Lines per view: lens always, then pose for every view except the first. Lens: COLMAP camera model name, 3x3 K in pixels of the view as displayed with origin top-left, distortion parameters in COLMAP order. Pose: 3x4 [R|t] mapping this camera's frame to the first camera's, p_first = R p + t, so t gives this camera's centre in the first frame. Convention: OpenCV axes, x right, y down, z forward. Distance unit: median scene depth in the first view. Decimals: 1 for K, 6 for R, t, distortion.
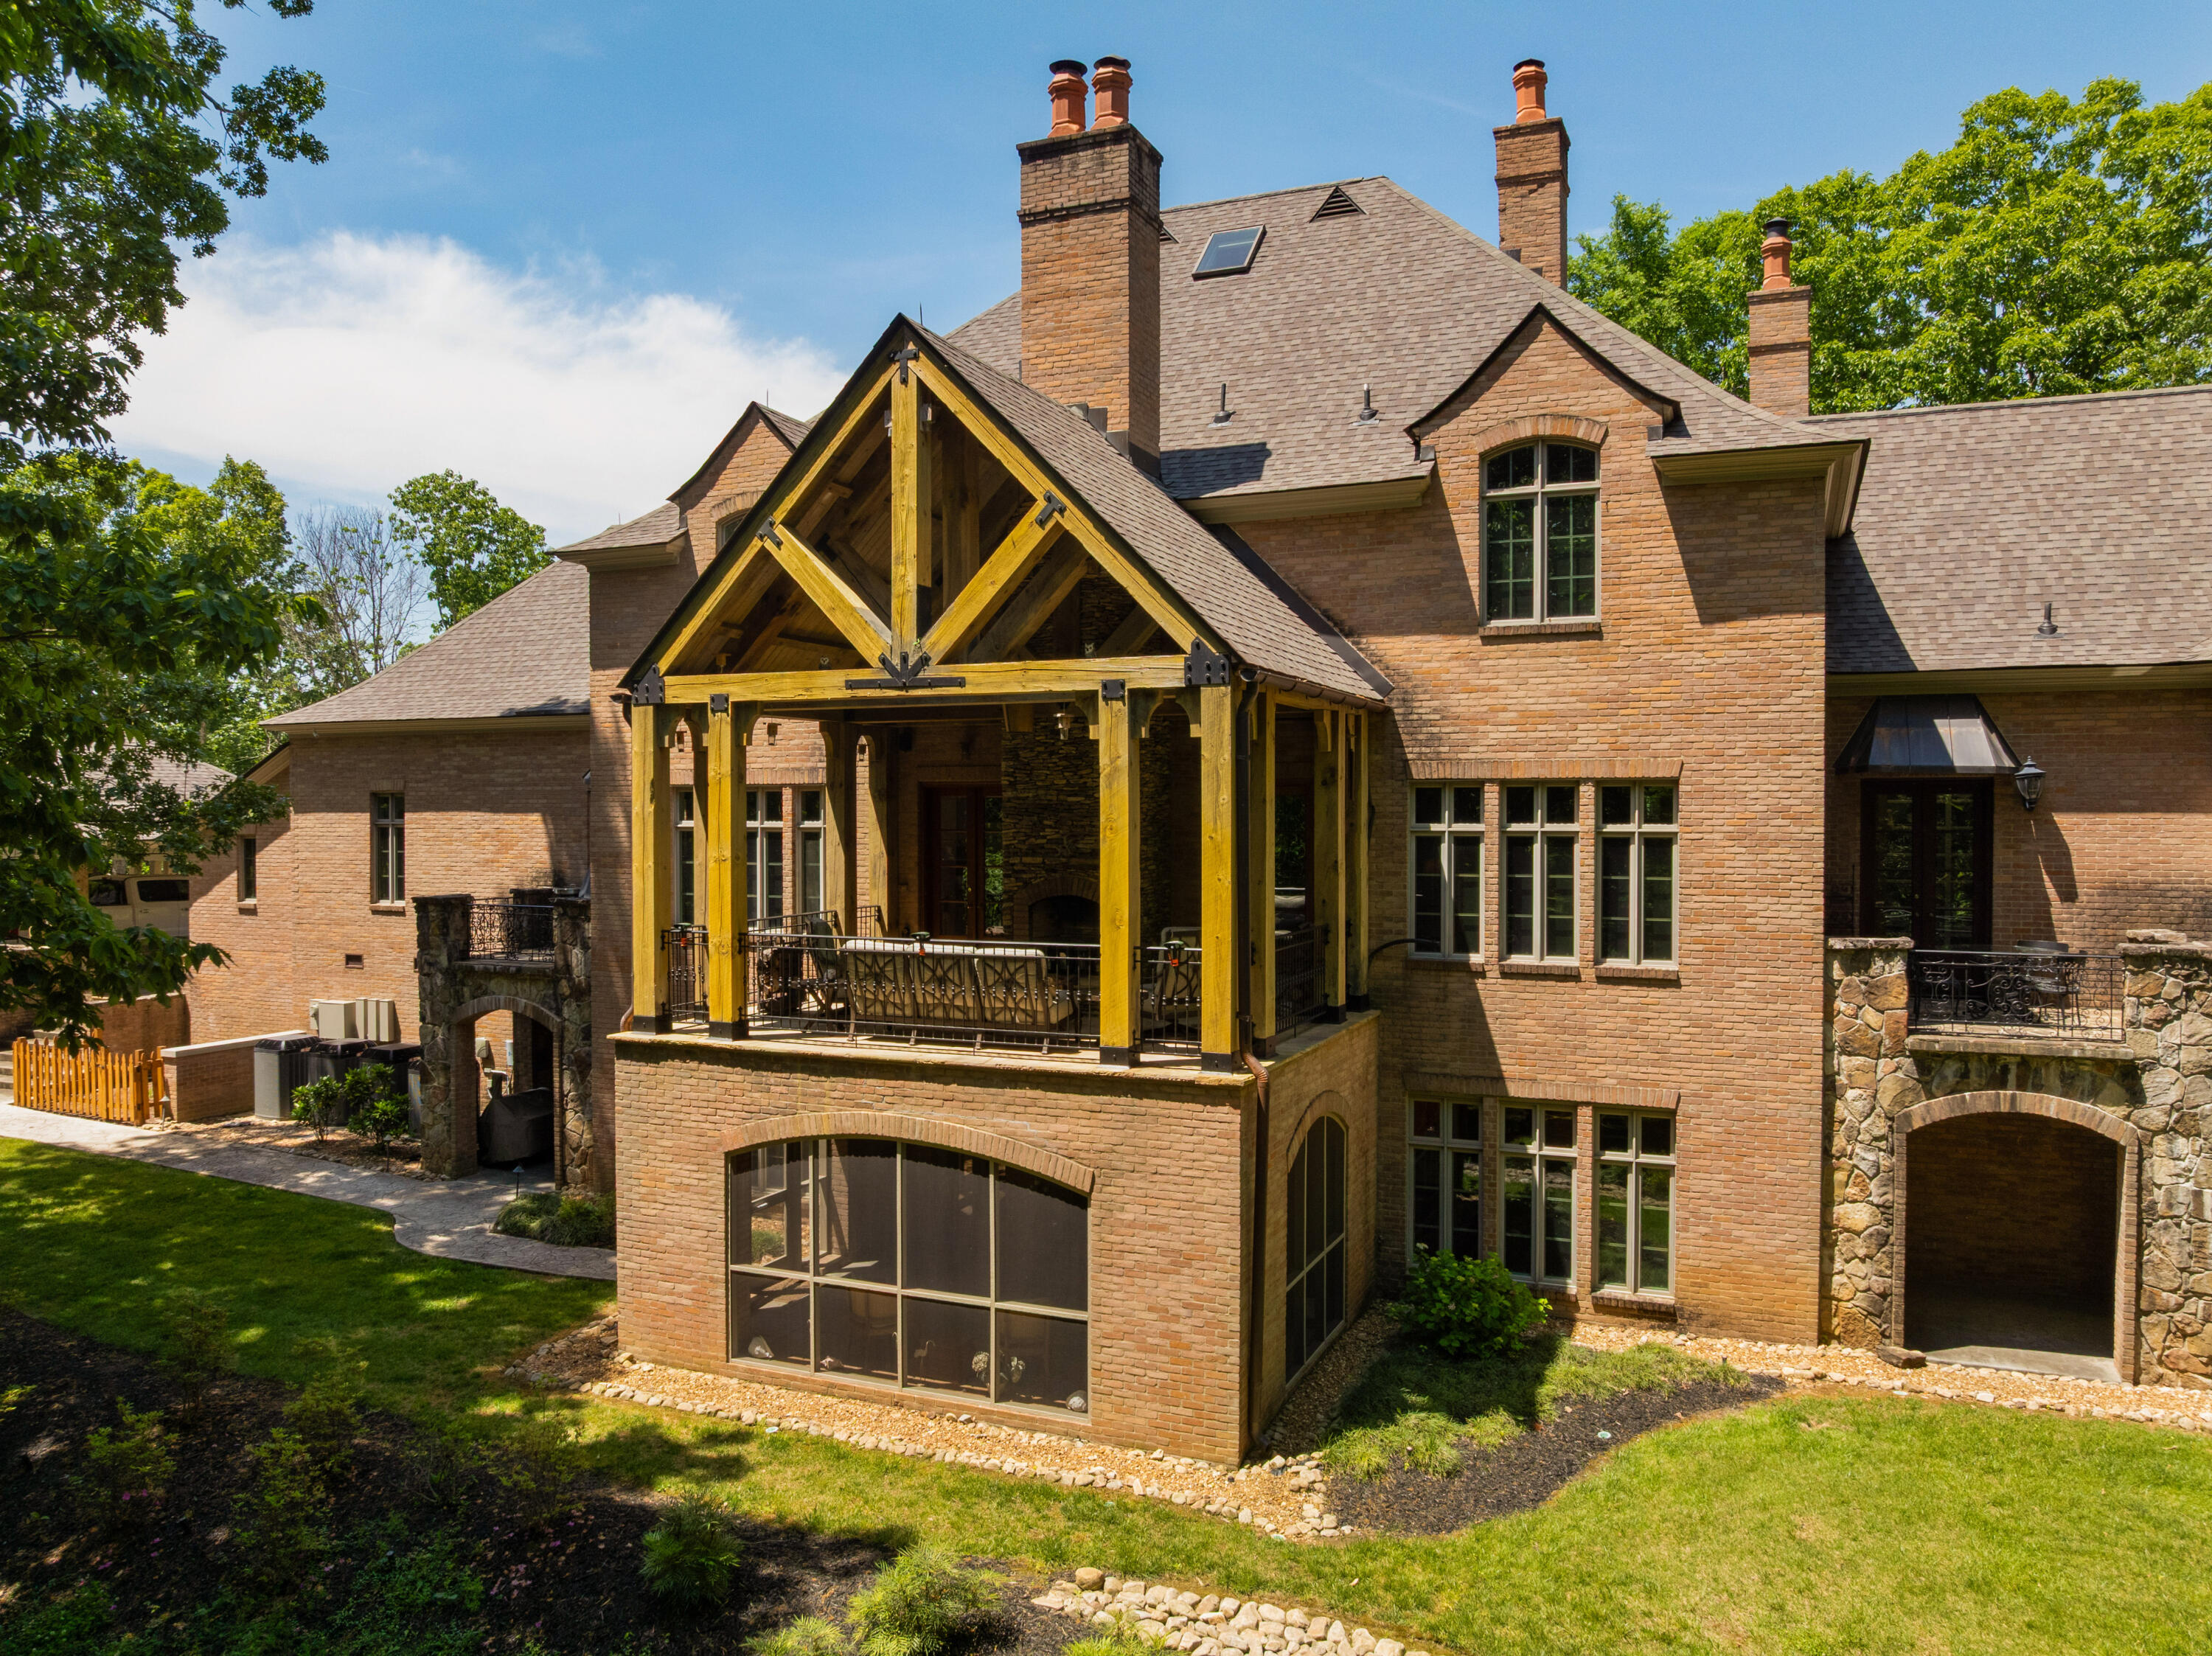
lens RADIAL K [[1568.7, 0, 1108.0], [0, 1568.7, 827.7], [0, 0, 1]] dist [-0.039205, 0.006289]
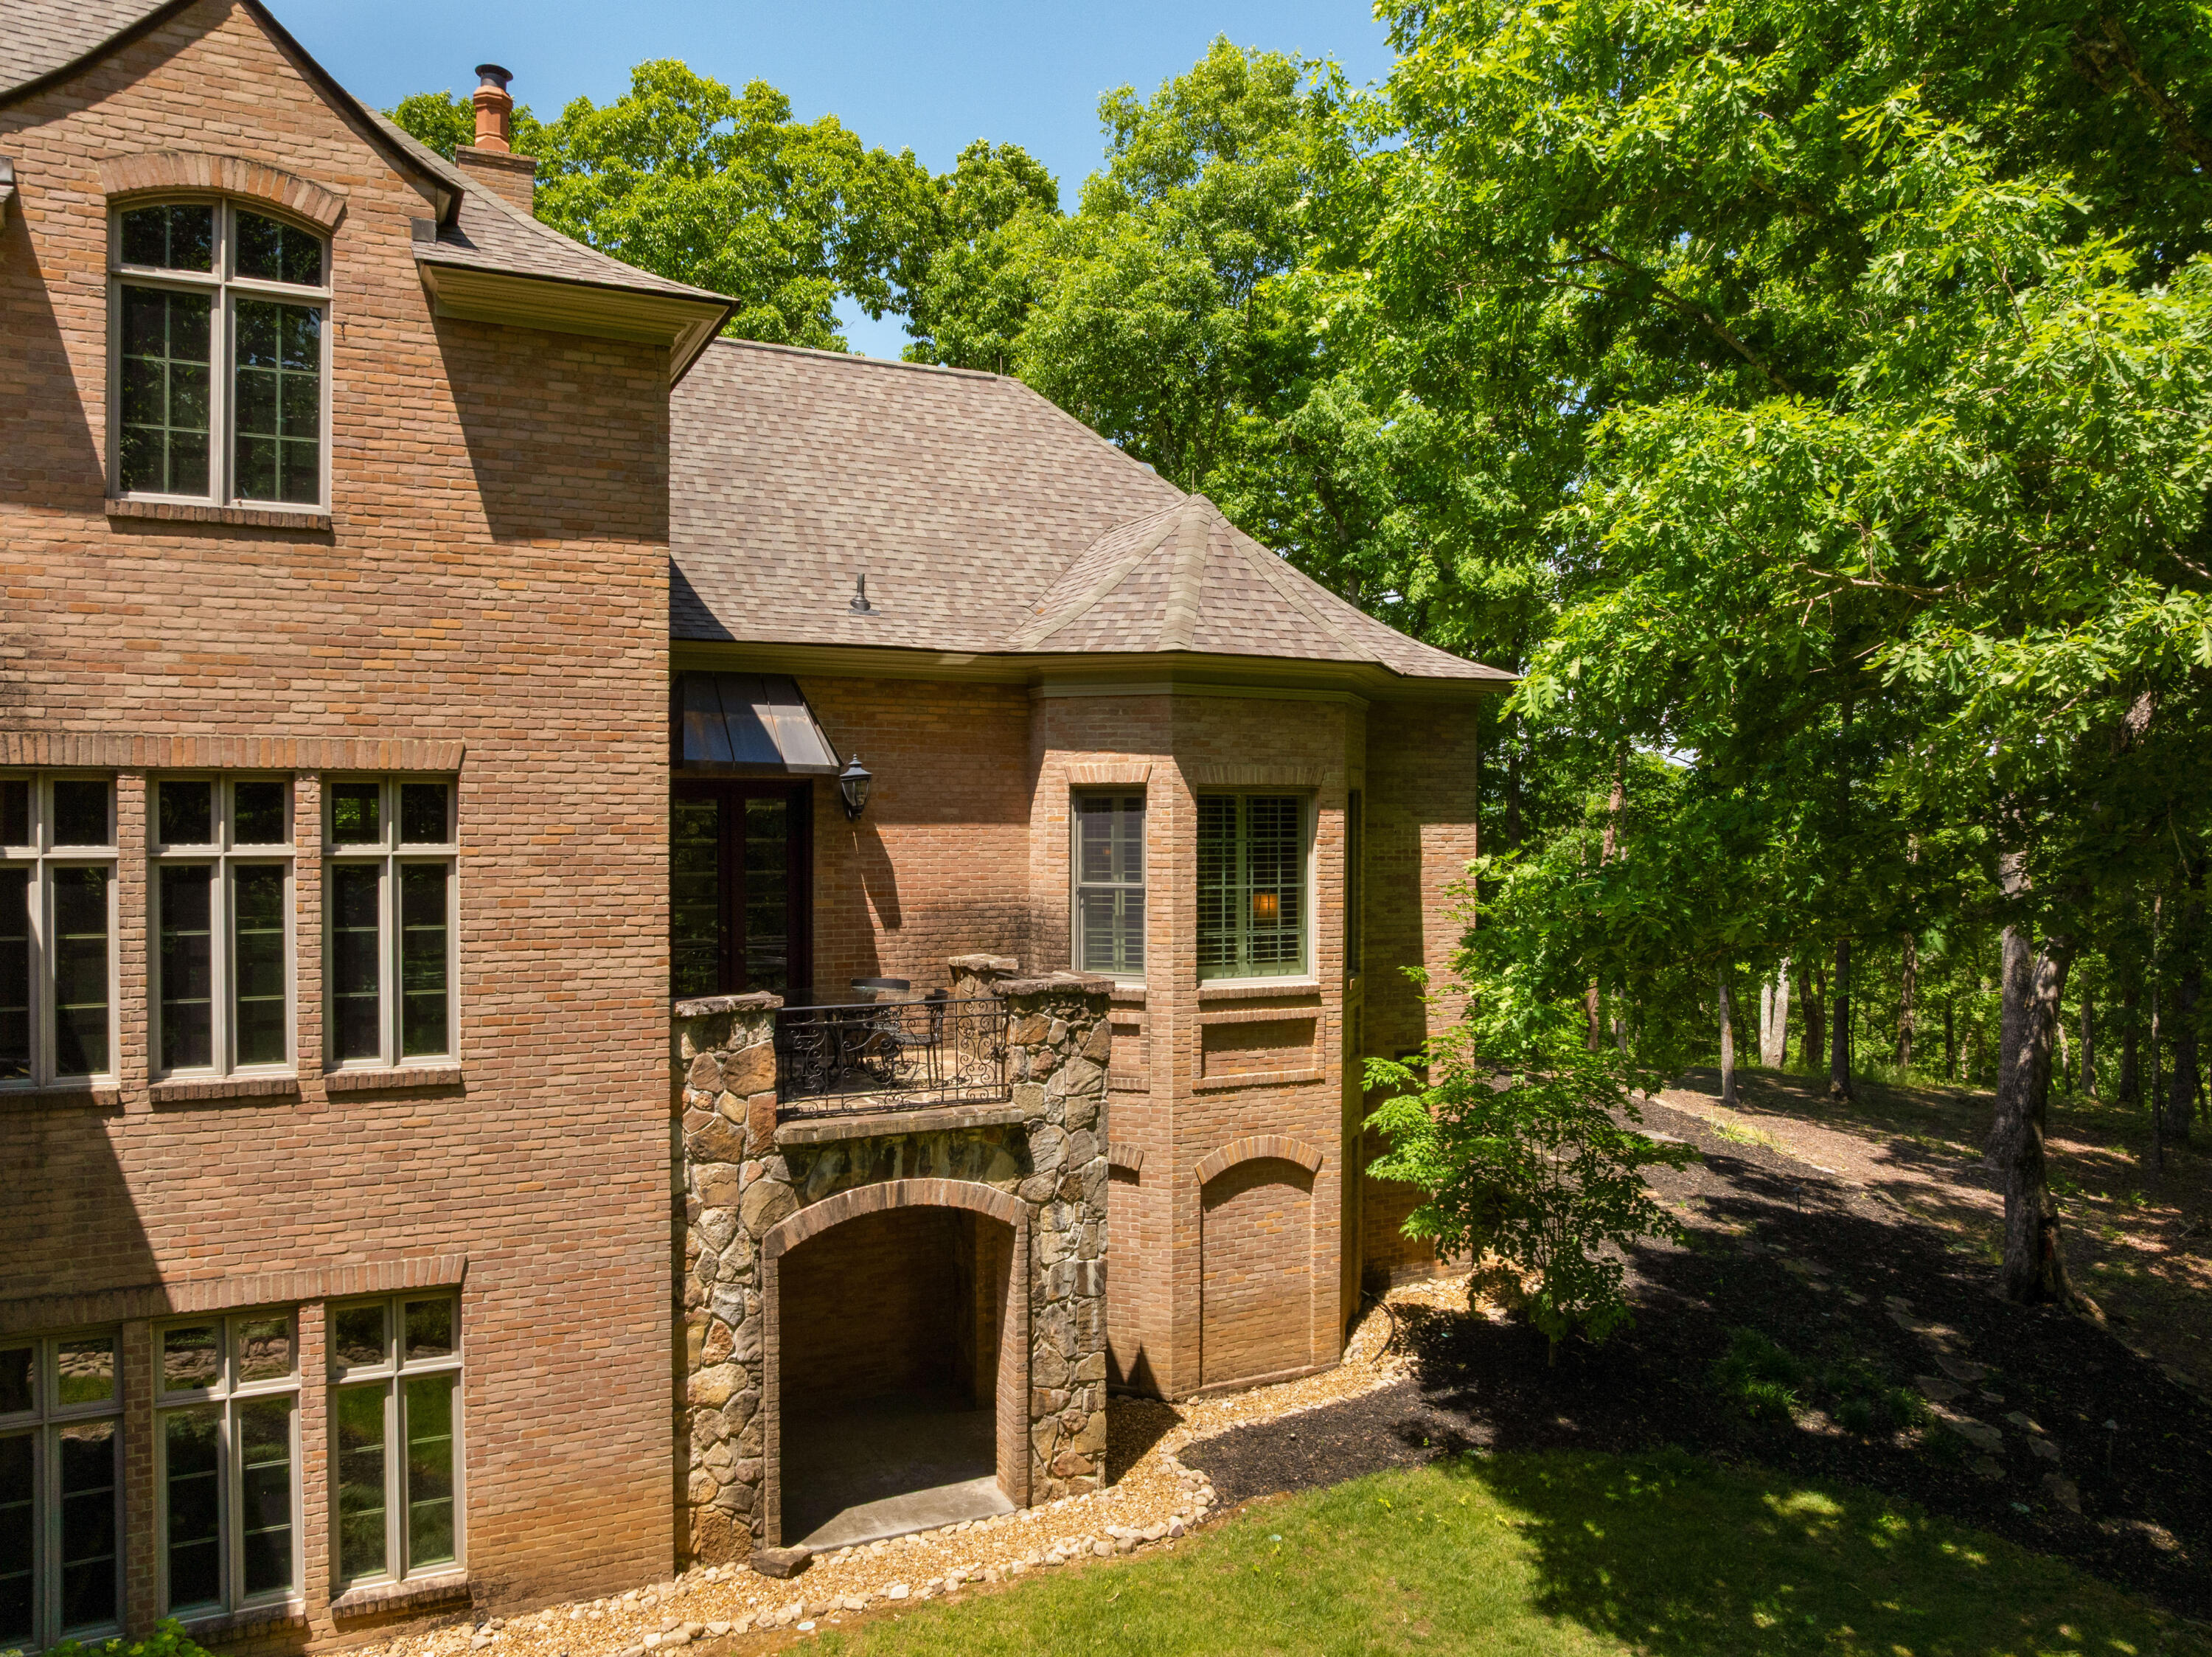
lens RADIAL K [[1568.8, 0, 1096.1], [0, 1568.8, 833.1], [0, 0, 1]] dist [-0.039205, 0.006289]
pose [[0.650231, -0.008001, 0.759694, 0.045644], [0.007573, 0.999963, 0.004050, -0.006758], [-0.759699, 0.003119, 0.650268, 0.371469]]
